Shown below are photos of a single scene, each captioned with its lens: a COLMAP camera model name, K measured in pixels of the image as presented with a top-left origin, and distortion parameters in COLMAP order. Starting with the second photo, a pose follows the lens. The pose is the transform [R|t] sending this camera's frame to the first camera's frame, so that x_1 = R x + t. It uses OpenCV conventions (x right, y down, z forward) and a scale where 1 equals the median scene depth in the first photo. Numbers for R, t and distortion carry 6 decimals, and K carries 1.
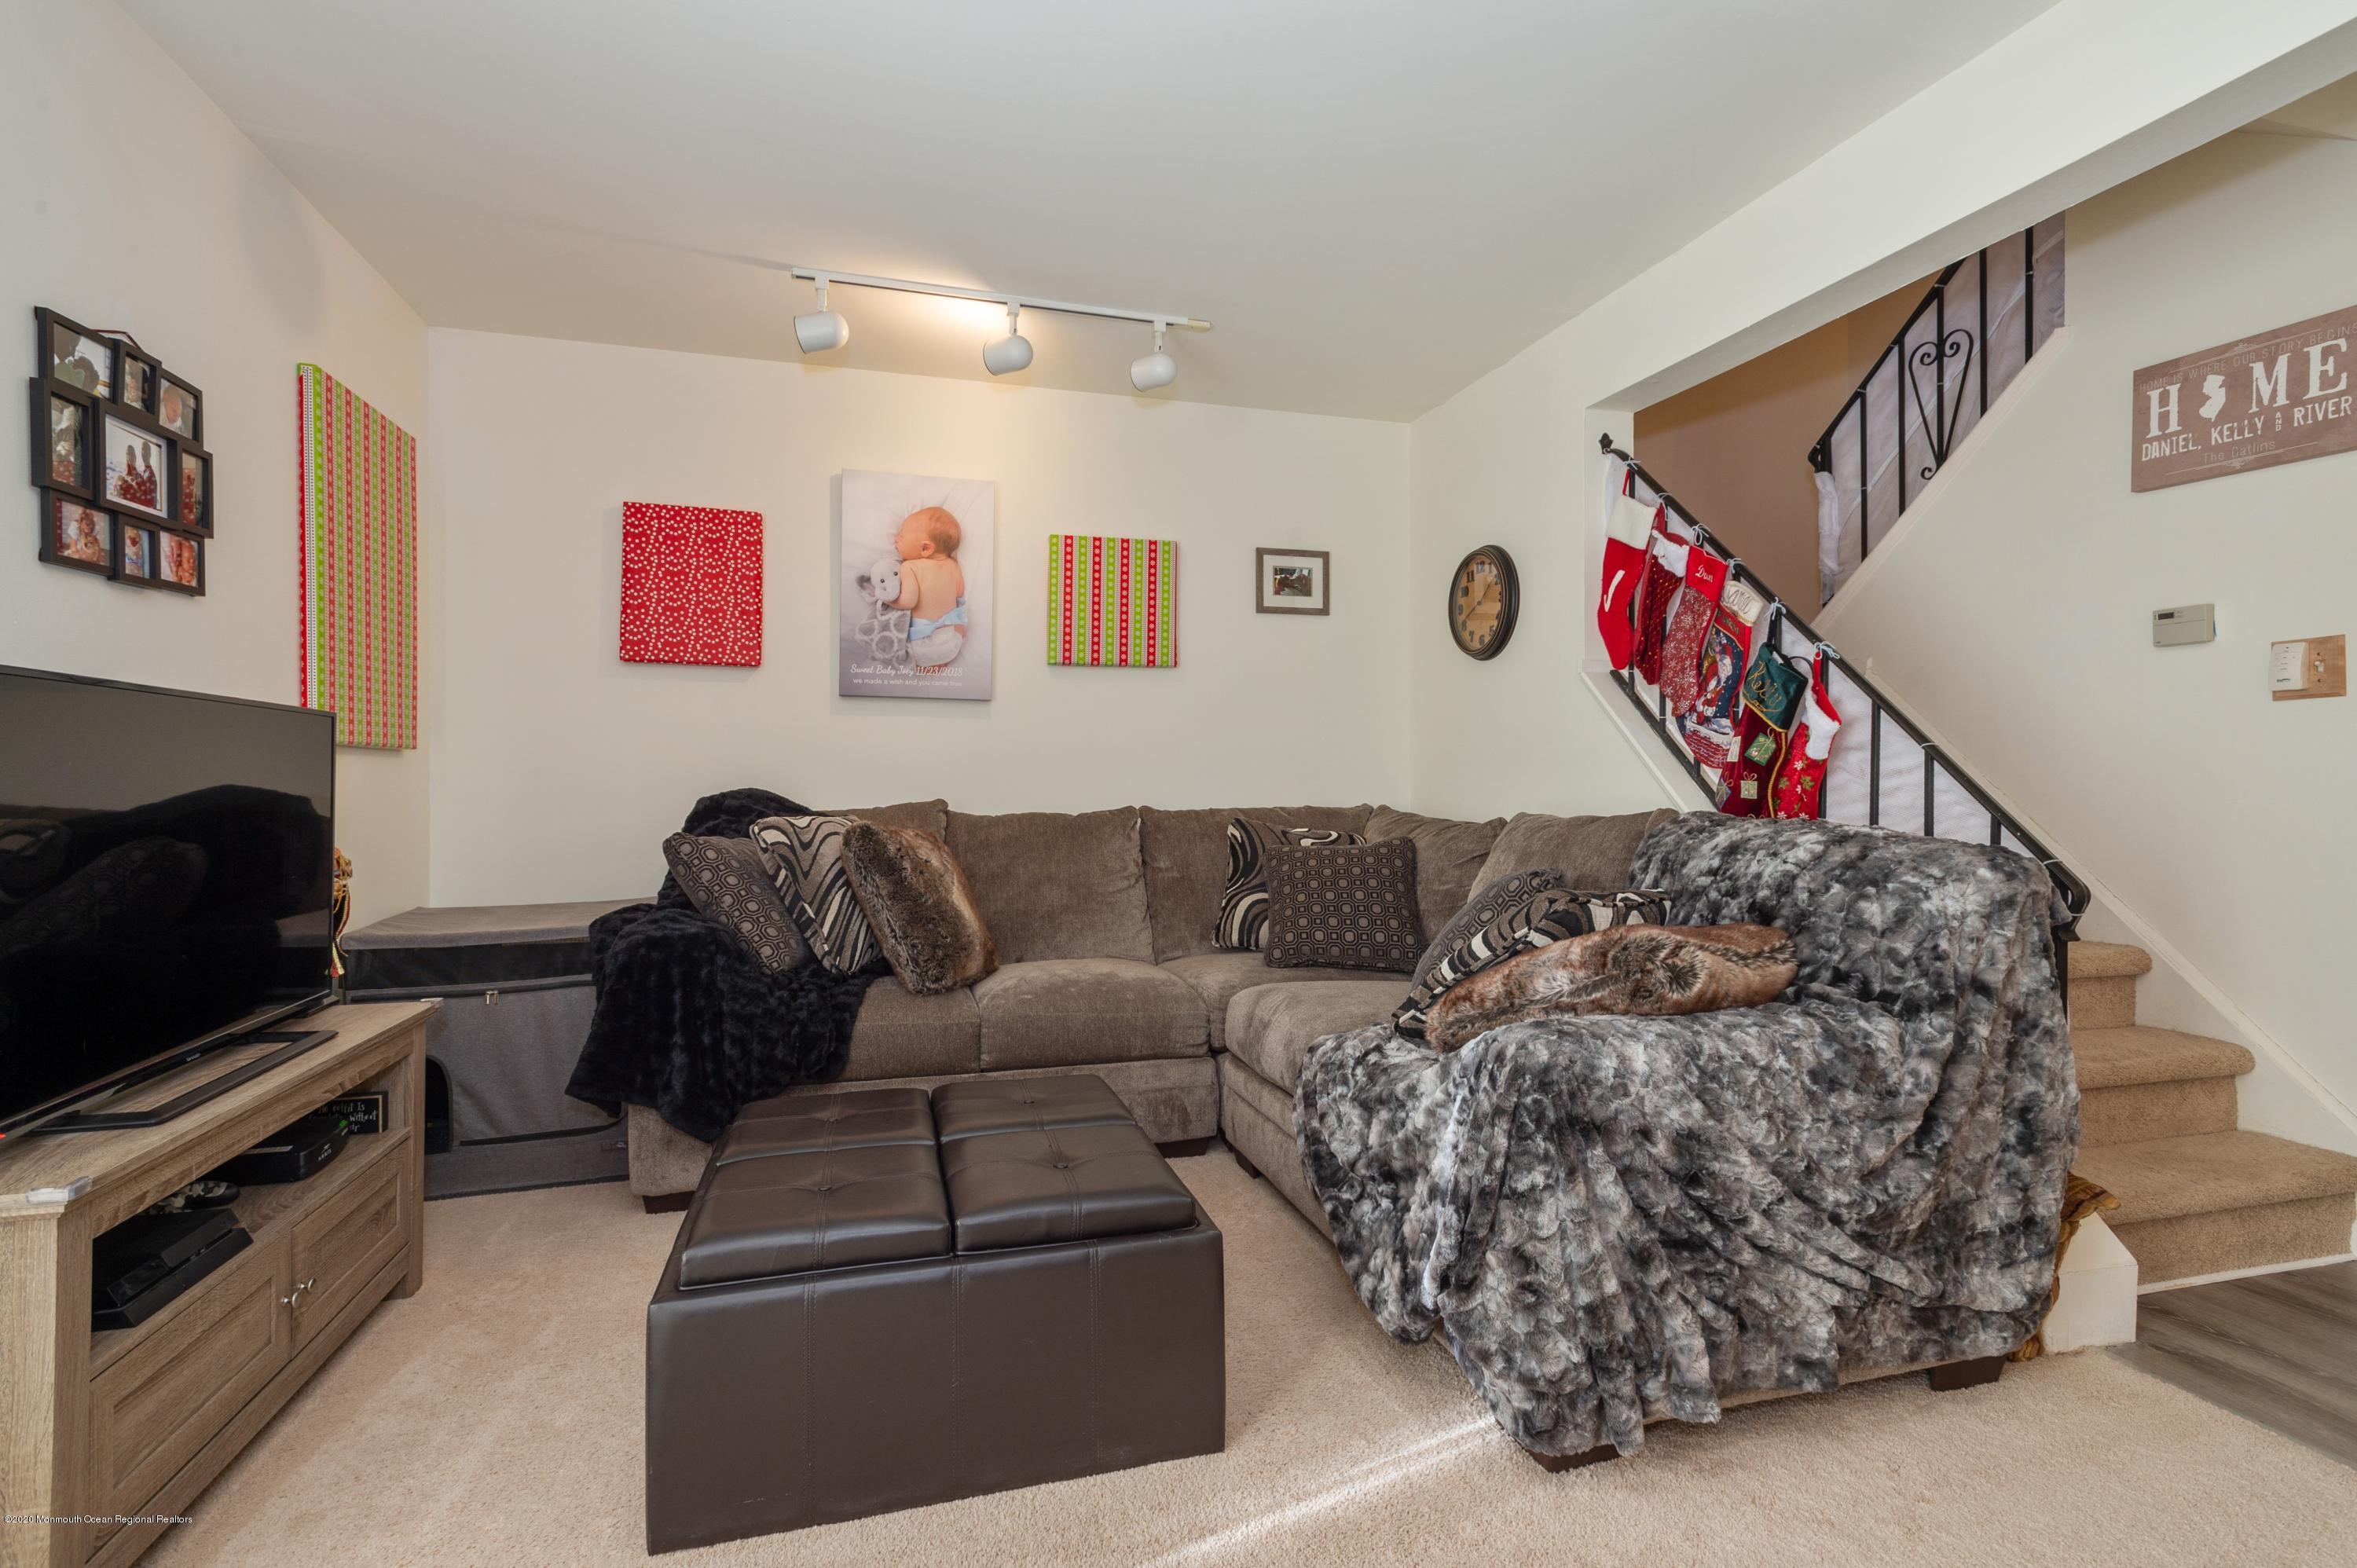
lens RADIAL K [[1110.0, 0, 1177.5], [0, 1110.0, 777.1], [0, 0, 1]] dist [0.015664, -0.002388]
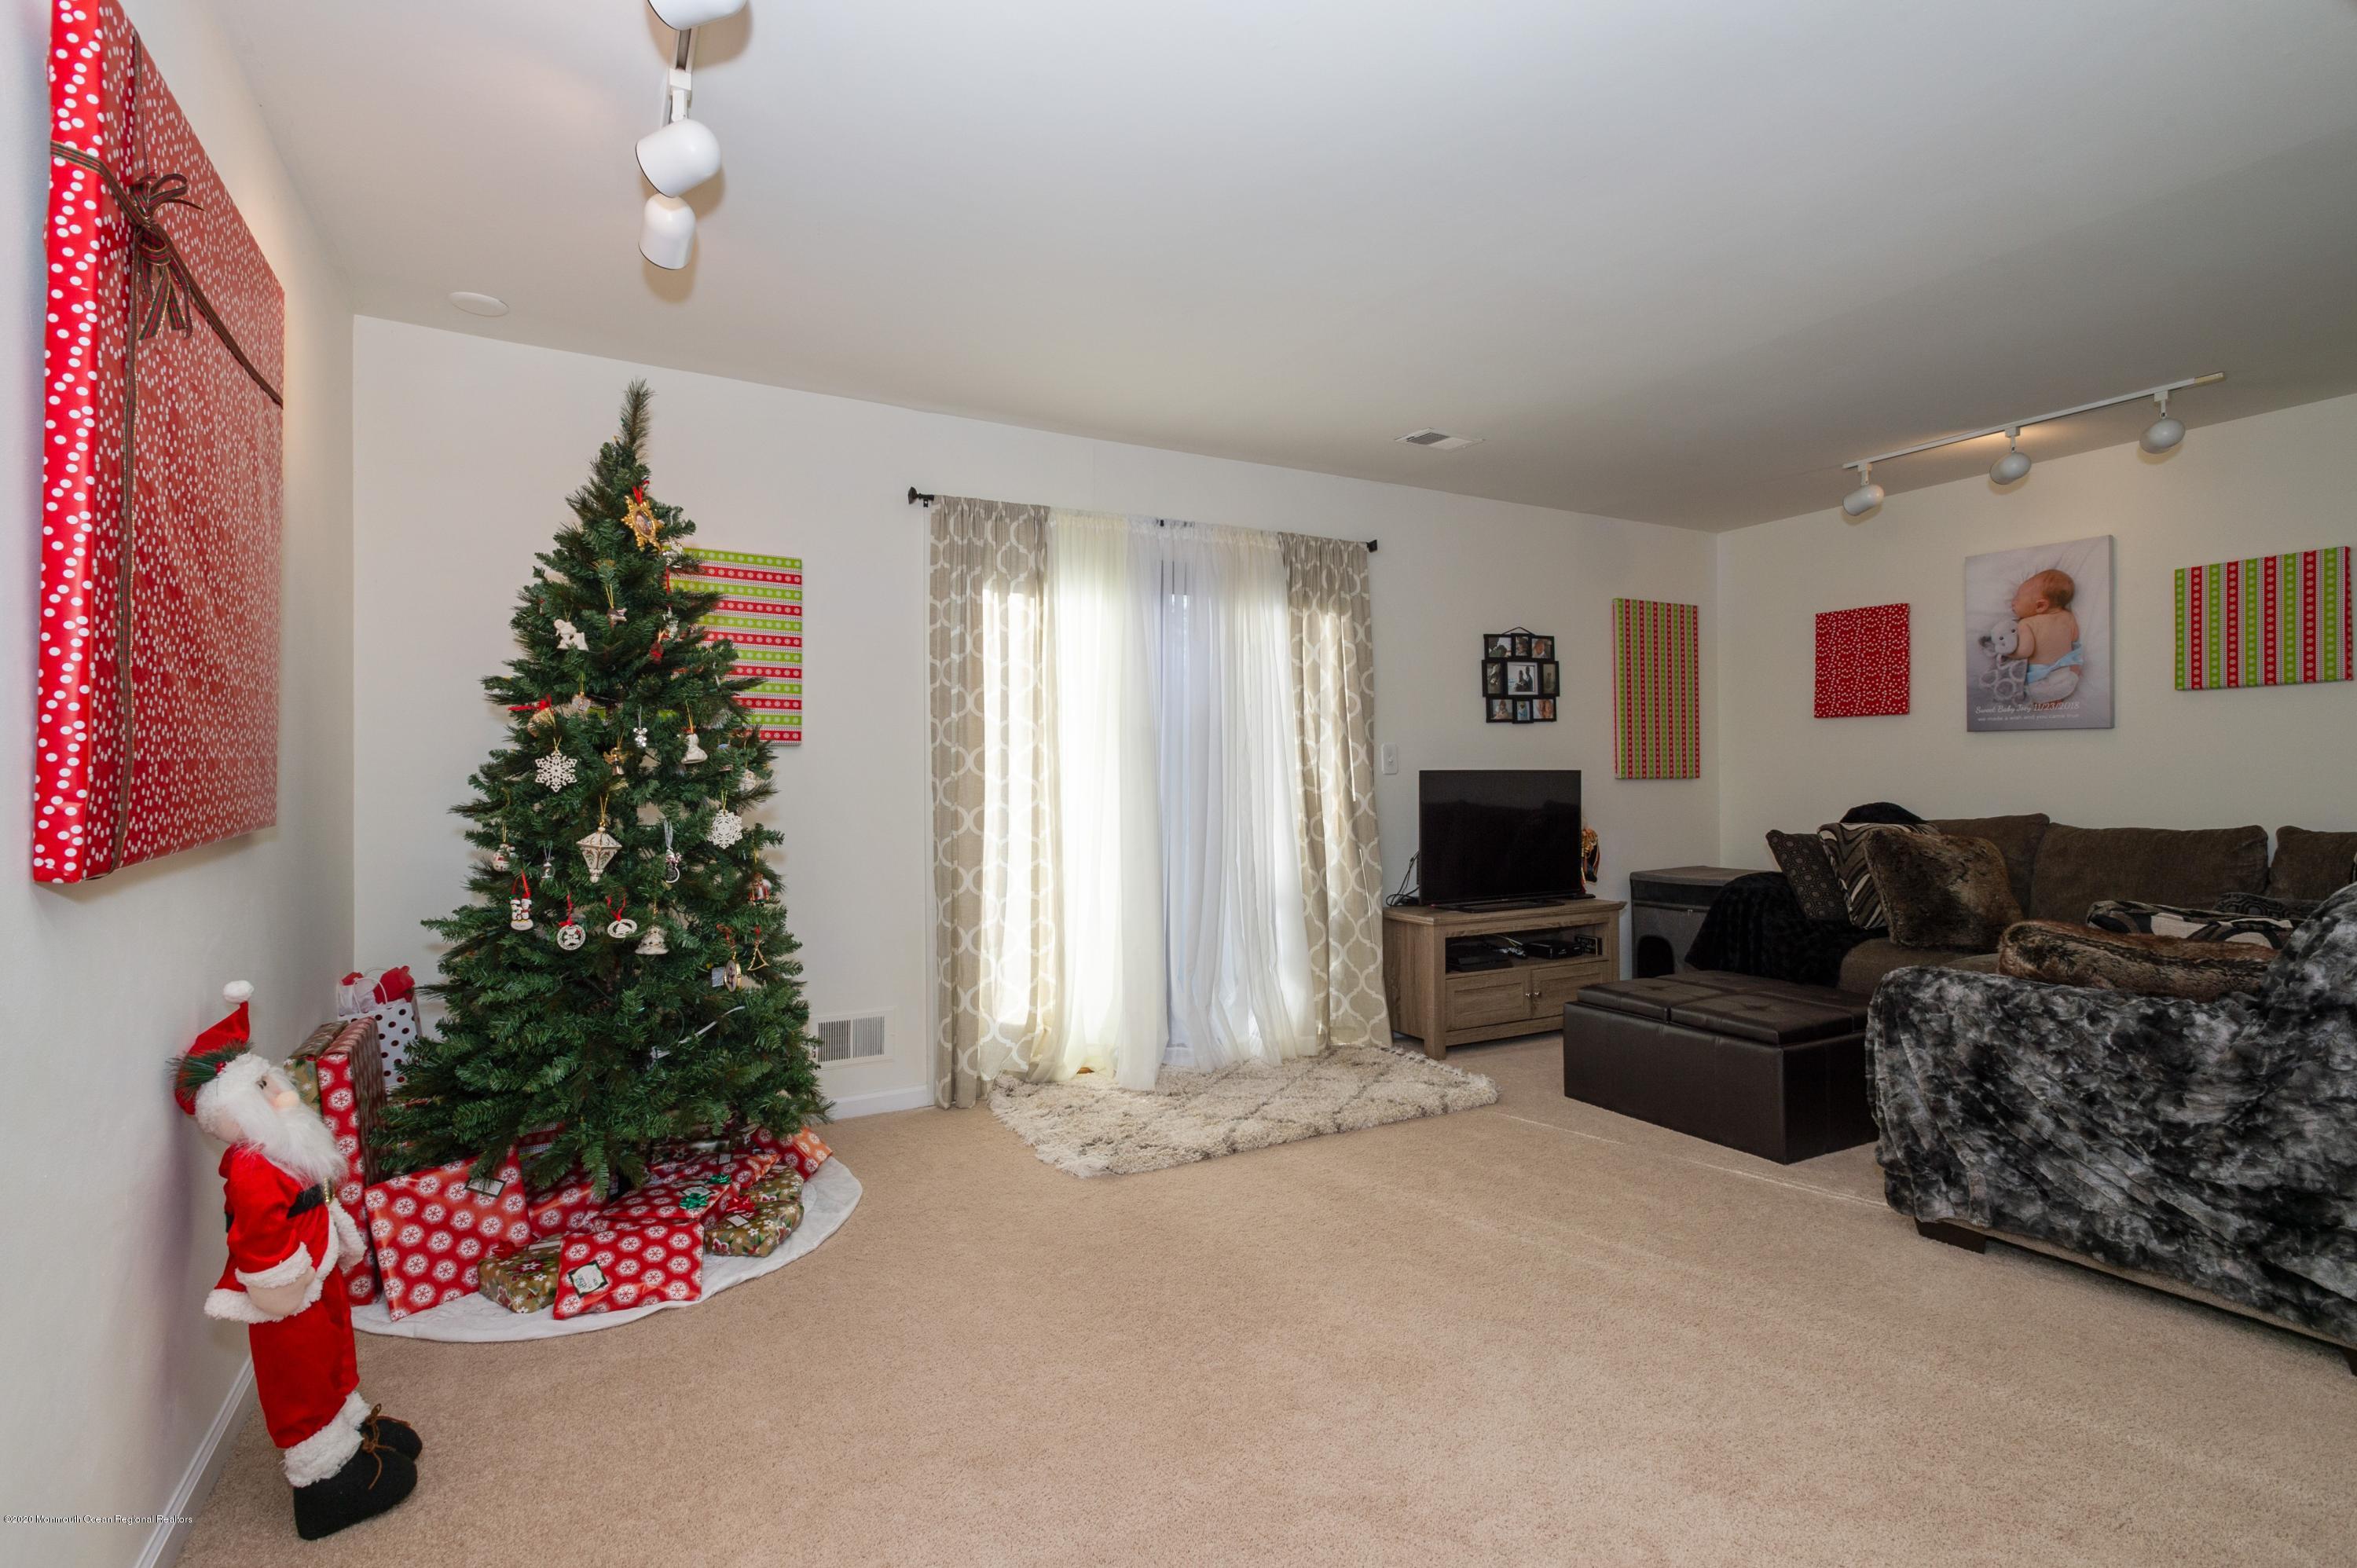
lens RADIAL K [[1110.0, 0, 1177.5], [0, 1110.0, 777.1], [0, 0, 1]] dist [0.015664, -0.002388]
pose [[0.223385, -0.003511, -0.974724, 0.772543], [0.011176, 0.999937, -0.001040, -0.029492], [0.974666, -0.010661, 0.223410, -0.194660]]
